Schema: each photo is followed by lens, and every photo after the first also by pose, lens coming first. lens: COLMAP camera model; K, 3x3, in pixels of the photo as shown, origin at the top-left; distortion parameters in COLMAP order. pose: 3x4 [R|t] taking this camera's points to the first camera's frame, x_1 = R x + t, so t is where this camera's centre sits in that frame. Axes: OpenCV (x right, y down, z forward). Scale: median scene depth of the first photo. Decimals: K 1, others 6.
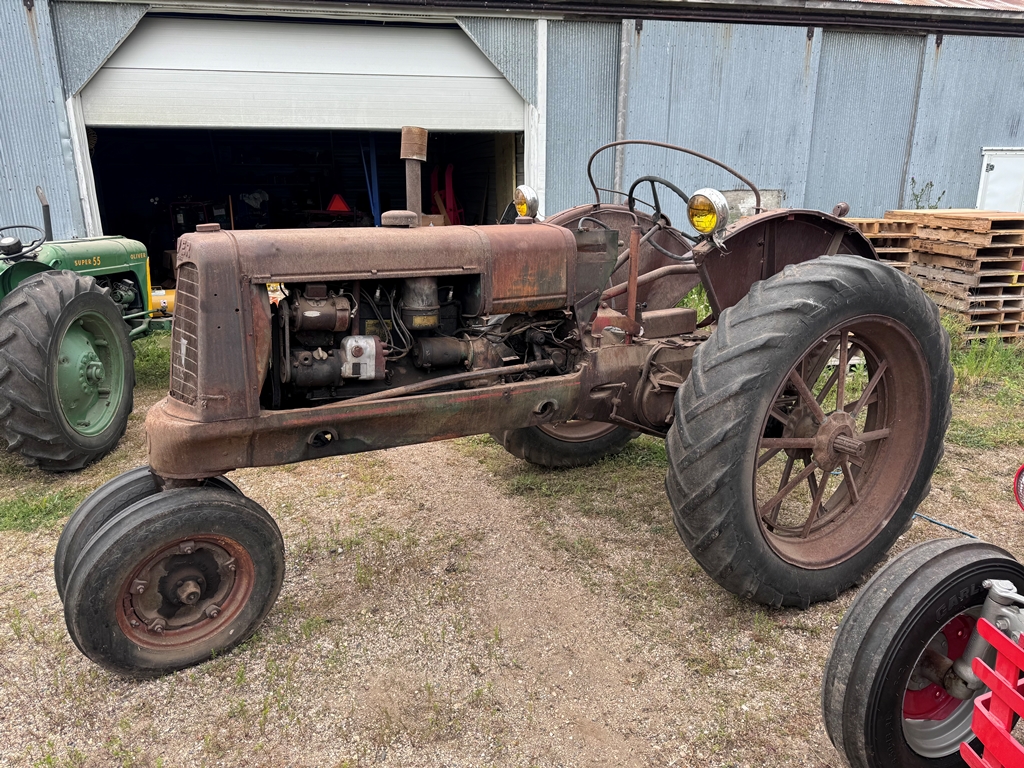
lens RADIAL K [[717.9, 0, 519.0], [0, 717.9, 390.0], [0, 0, 1]] dist [0.013101, -0.020972]
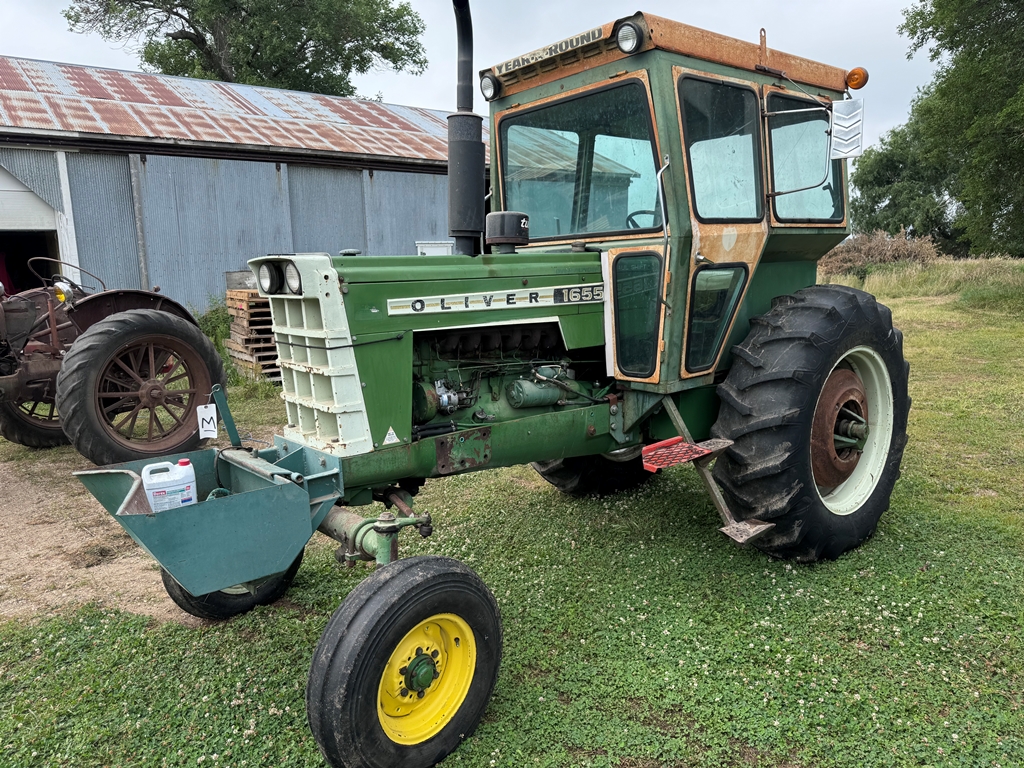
lens RADIAL K [[717.9, 0, 518.8], [0, 717.9, 389.5], [0, 0, 1]] dist [0.013101, -0.020972]
pose [[0.898069, -0.088548, 0.430849, 0.226664], [0.128901, 0.989504, -0.065322, 0.157344], [-0.420543, 0.114200, 0.900057, -0.652583]]
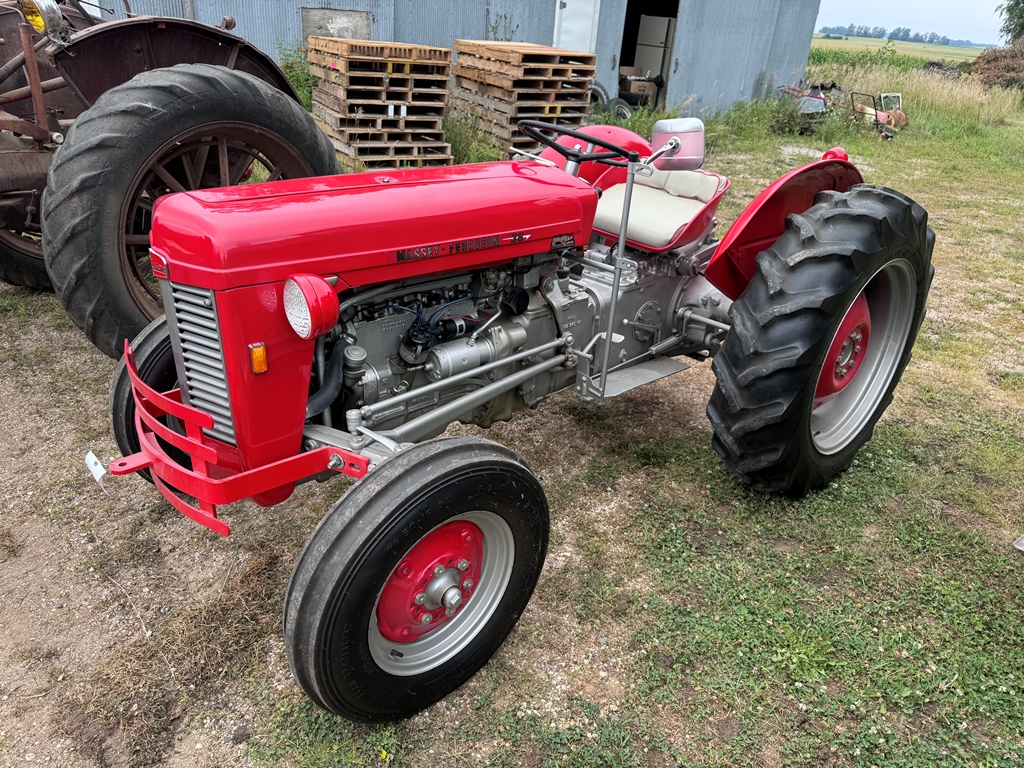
lens RADIAL K [[717.9, 0, 512.0], [0, 717.9, 382.1], [0, 0, 1]] dist [0.013101, -0.020972]
pose [[0.928340, -0.100965, 0.357759, 0.194912], [0.025170, 0.977272, 0.210488, 0.030174], [-0.370880, -0.186400, 0.909782, -0.119185]]
